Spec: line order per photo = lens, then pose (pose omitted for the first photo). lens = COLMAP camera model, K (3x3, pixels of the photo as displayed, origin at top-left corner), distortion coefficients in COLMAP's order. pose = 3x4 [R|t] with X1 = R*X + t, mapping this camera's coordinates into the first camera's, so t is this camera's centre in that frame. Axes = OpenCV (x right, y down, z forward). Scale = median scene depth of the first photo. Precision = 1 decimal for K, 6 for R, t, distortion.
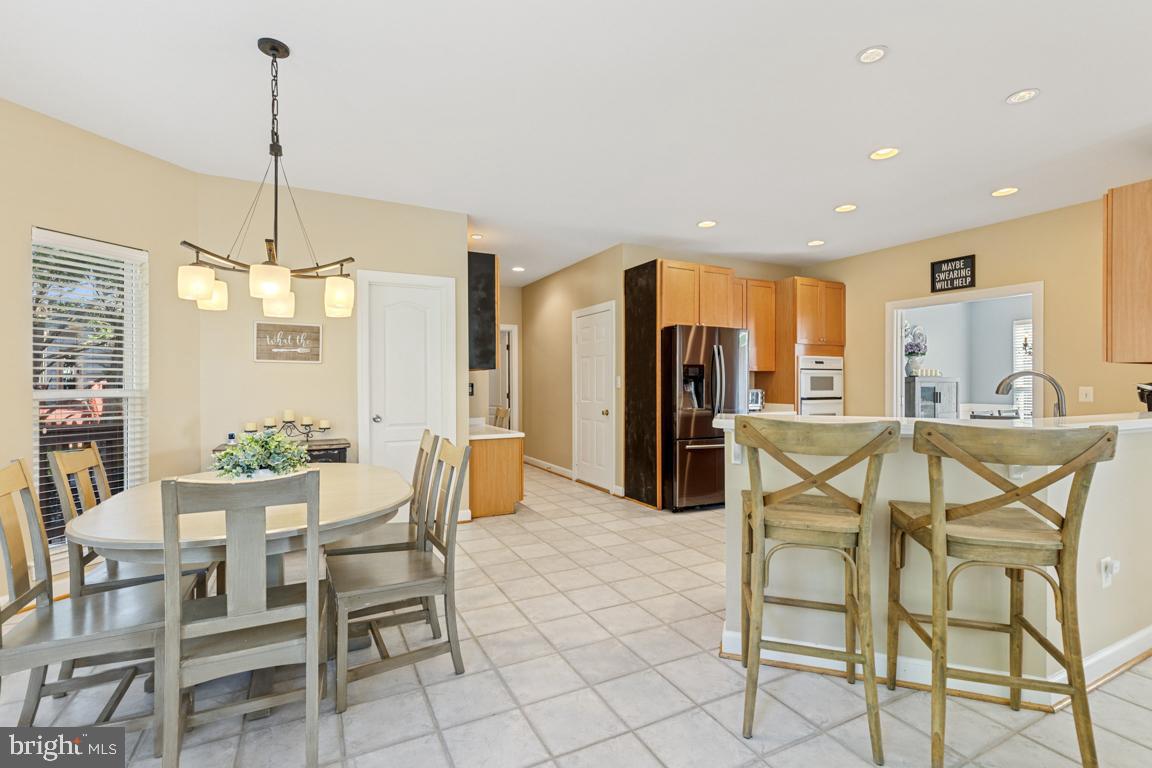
lens RADIAL K [[525.0, 0, 576.0], [0, 525.0, 384.0], [0, 0, 1]] dist [0.003916, 0.000194]
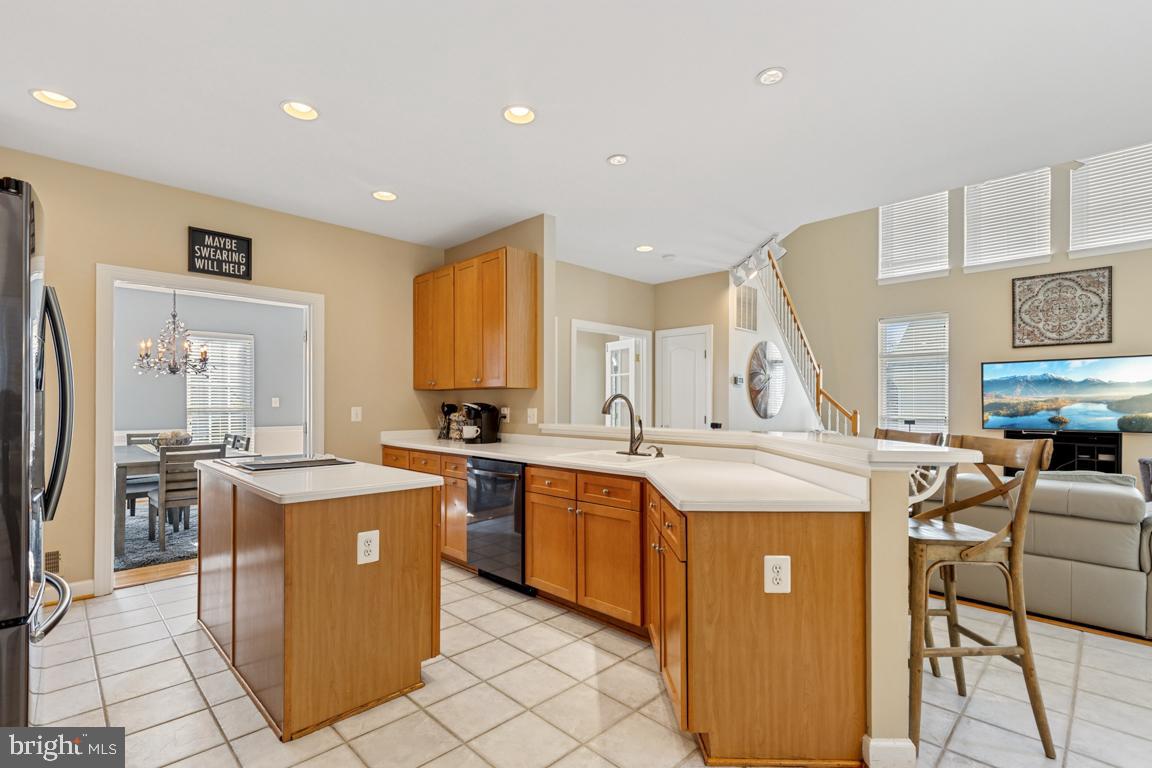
lens RADIAL K [[532.0, 0, 562.9], [0, 532.0, 404.0], [0, 0, 1]] dist [-0.001375, -0.000256]
pose [[-0.297340, 0.001031, 0.954771, -0.125067], [0.000507, 0.999999, -0.000922, -0.001859], [-0.954771, 0.000210, -0.297341, 0.789770]]
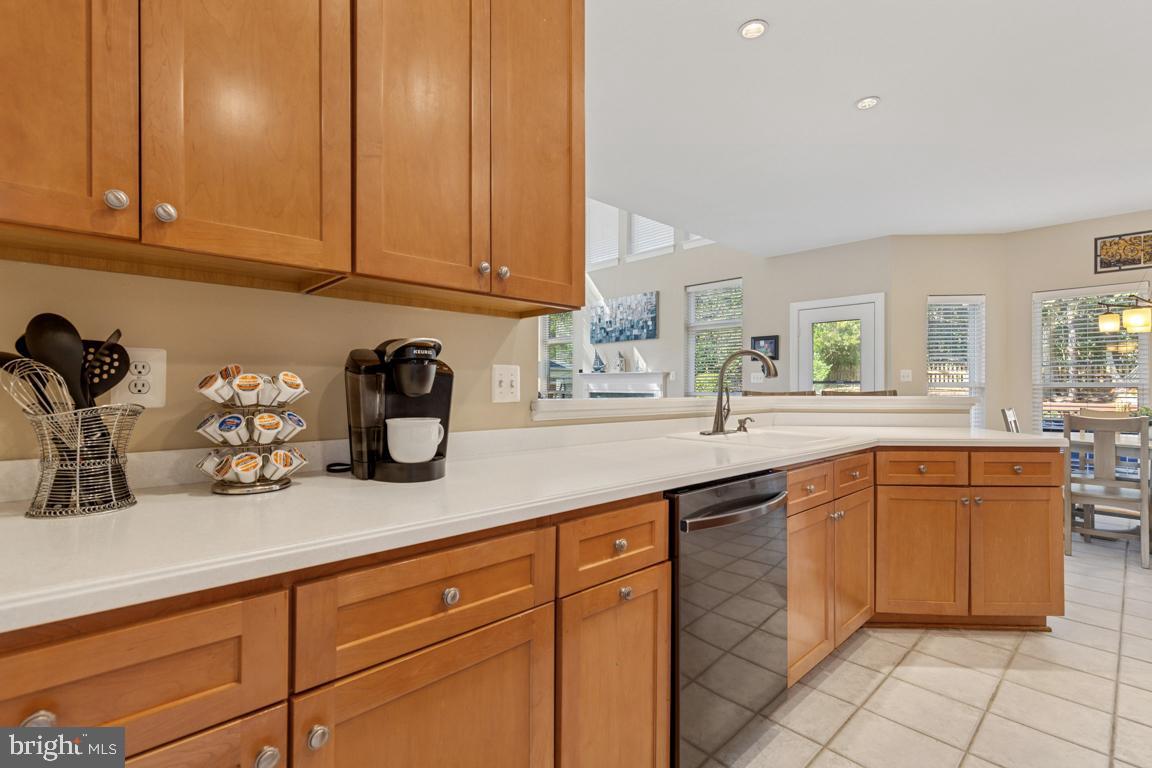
lens RADIAL K [[522.8, 0, 576.0], [0, 522.8, 384.0], [0, 0, 1]] dist [0.003050, 0.000134]
pose [[-0.960889, -0.003953, -0.276907, 0.726511], [-0.003360, 0.999991, -0.002615, 0.016812], [0.276915, -0.001583, -0.960893, 0.930421]]
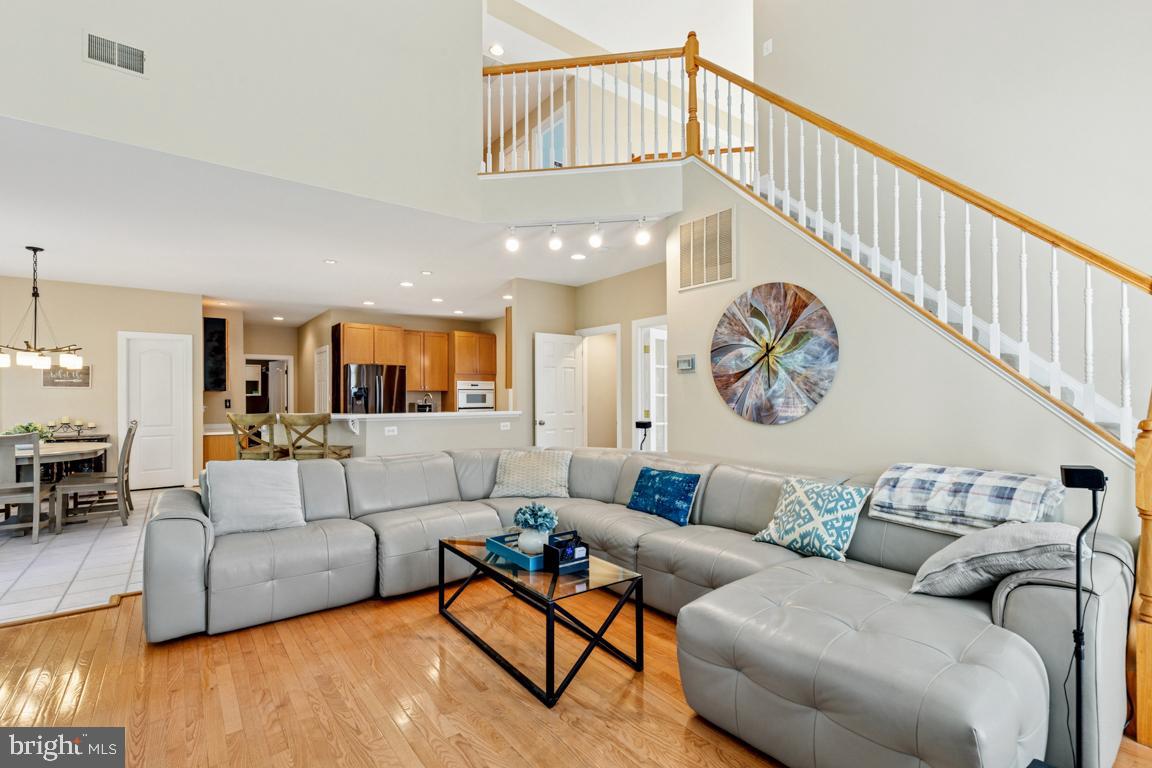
lens RADIAL K [[520.4, 0, 575.2], [0, 520.4, 393.4], [0, 0, 1]] dist [0.003248, -0.000300]
pose [[0.983649, -0.002893, 0.180071, 0.574108], [0.004513, 0.999953, -0.008588, -0.001982], [-0.180038, 0.009260, 0.983616, -0.708180]]
